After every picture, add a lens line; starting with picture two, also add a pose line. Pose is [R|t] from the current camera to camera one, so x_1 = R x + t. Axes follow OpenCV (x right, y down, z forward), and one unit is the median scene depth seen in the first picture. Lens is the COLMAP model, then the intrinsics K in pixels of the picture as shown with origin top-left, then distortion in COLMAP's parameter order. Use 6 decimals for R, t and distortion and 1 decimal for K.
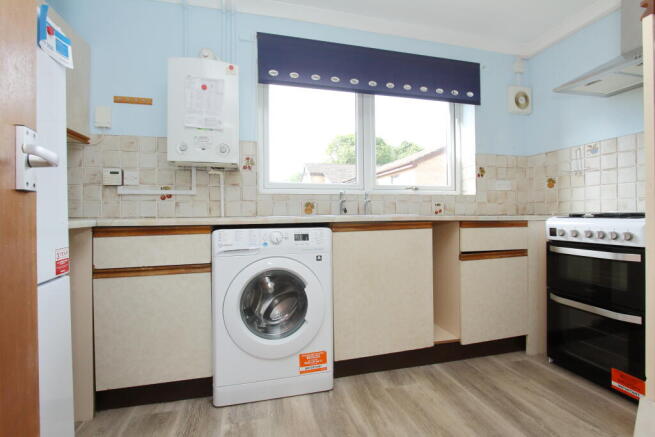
lens RADIAL K [[311.7, 0, 329.7], [0, 311.7, 215.0], [0, 0, 1]] dist [-0.001611, 0.000043]
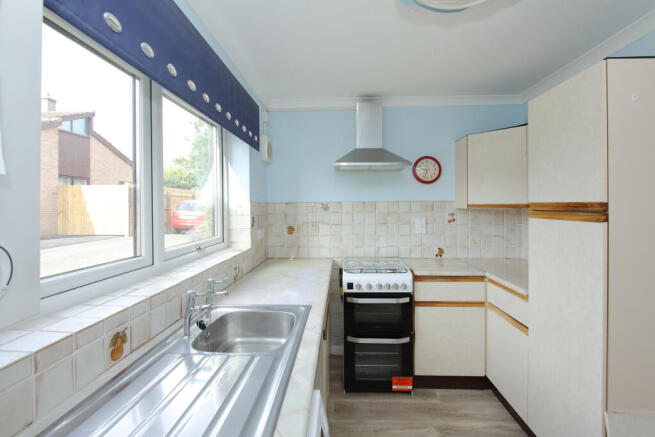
lens RADIAL K [[311.7, 0, 330.7], [0, 311.7, 216.3], [0, 0, 1]] dist [-0.001611, 0.000043]
pose [[0.270792, -0.022704, 0.962370, -0.384454], [0.002494, 0.999735, 0.022884, -0.203498], [-0.962635, -0.003796, 0.270777, 0.628700]]
